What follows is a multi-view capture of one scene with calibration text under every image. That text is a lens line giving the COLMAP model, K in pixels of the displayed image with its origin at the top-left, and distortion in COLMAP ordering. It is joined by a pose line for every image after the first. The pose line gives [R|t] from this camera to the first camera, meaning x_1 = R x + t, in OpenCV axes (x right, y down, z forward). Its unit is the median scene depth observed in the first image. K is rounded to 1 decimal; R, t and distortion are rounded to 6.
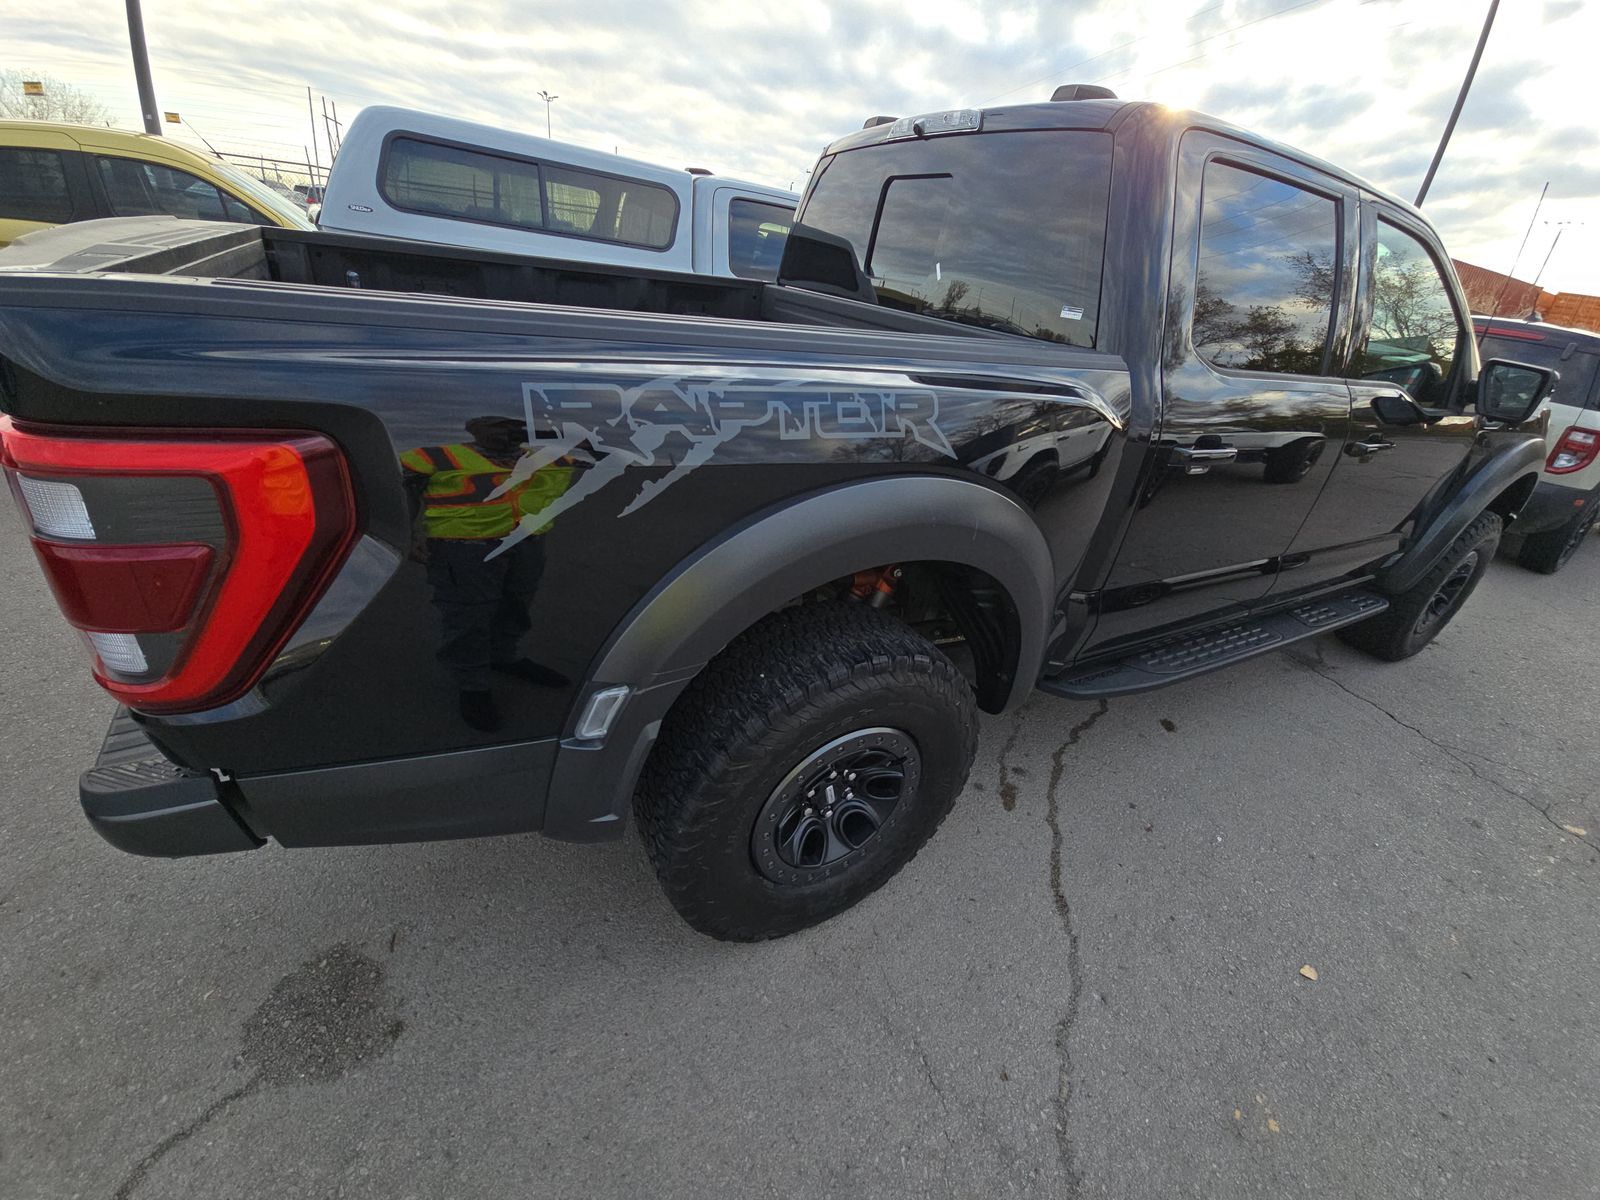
lens RADIAL K [[659.4, 0, 802.9], [0, 659.4, 604.7], [0, 0, 1]] dist [-0.014476, -0.000287]
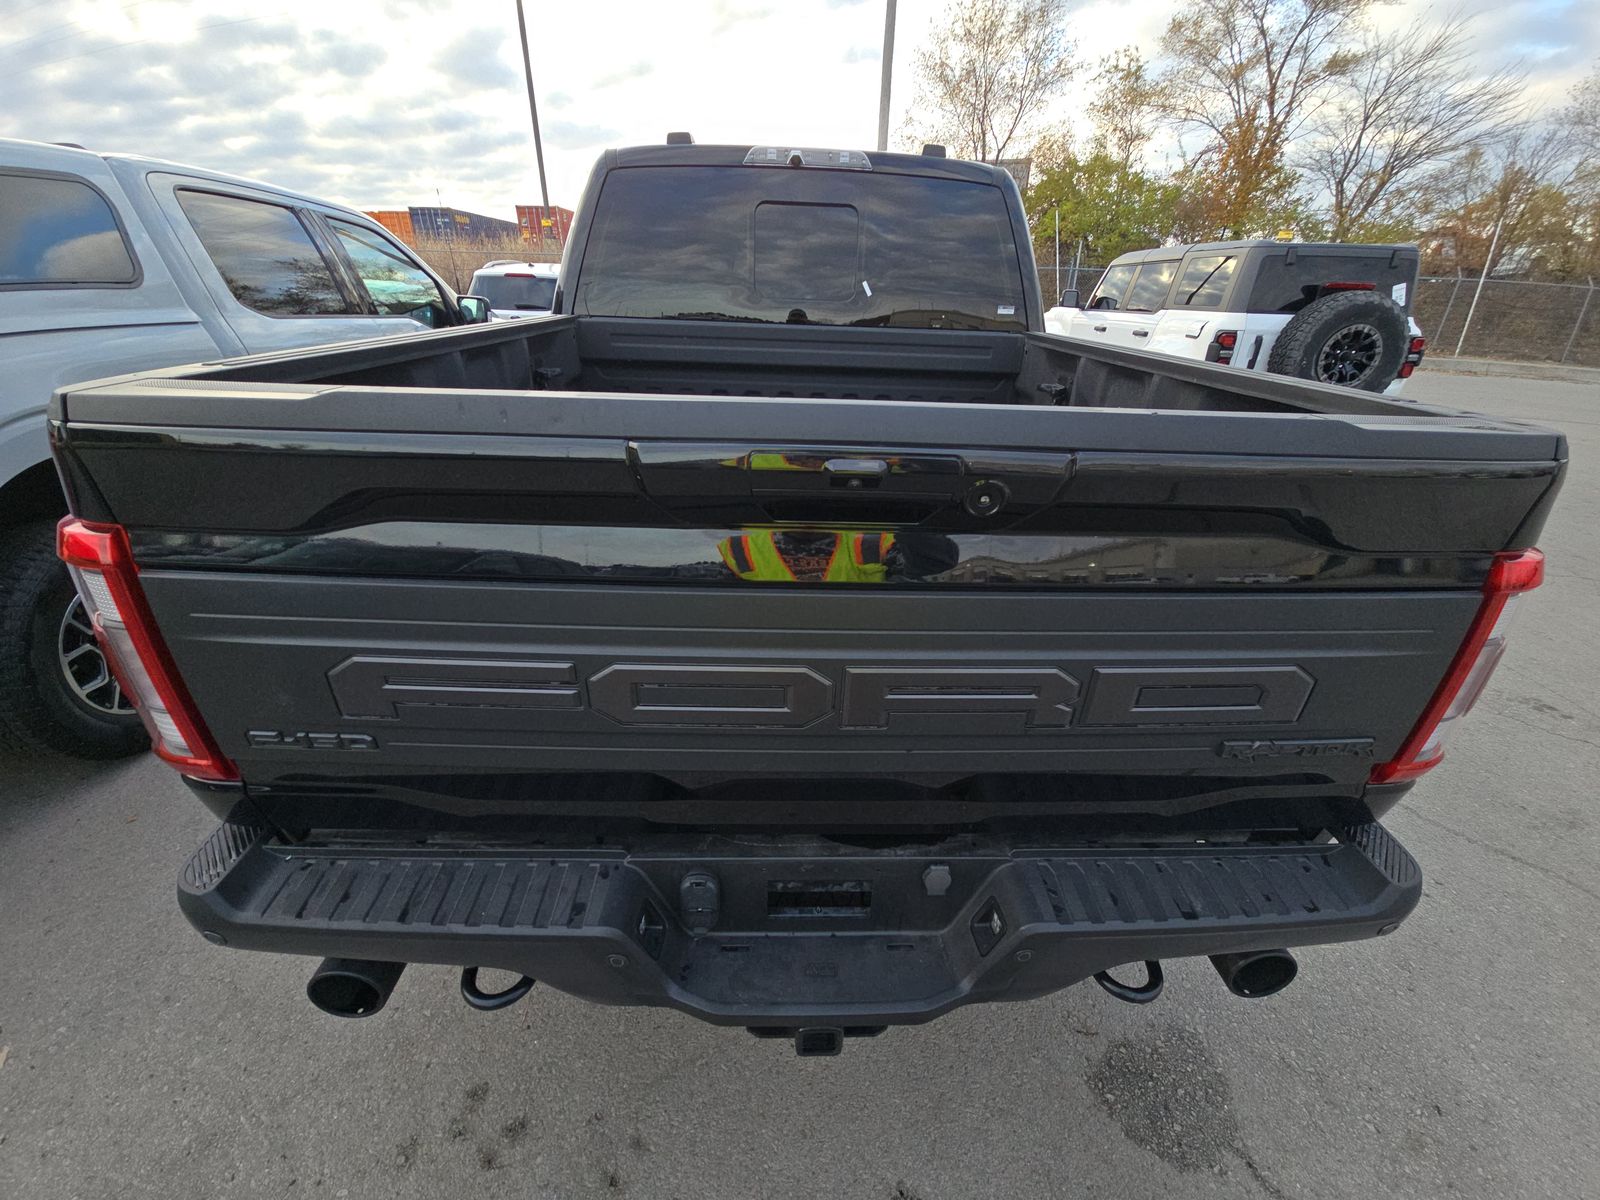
lens RADIAL K [[659.4, 0, 801.9], [0, 659.4, 603.6], [0, 0, 1]] dist [-0.014476, -0.000287]
pose [[0.463352, -0.475990, 0.747488, -1.212438], [0.433138, 0.857524, 0.277567, -0.482009], [-0.773108, 0.195155, 0.603505, 0.586390]]
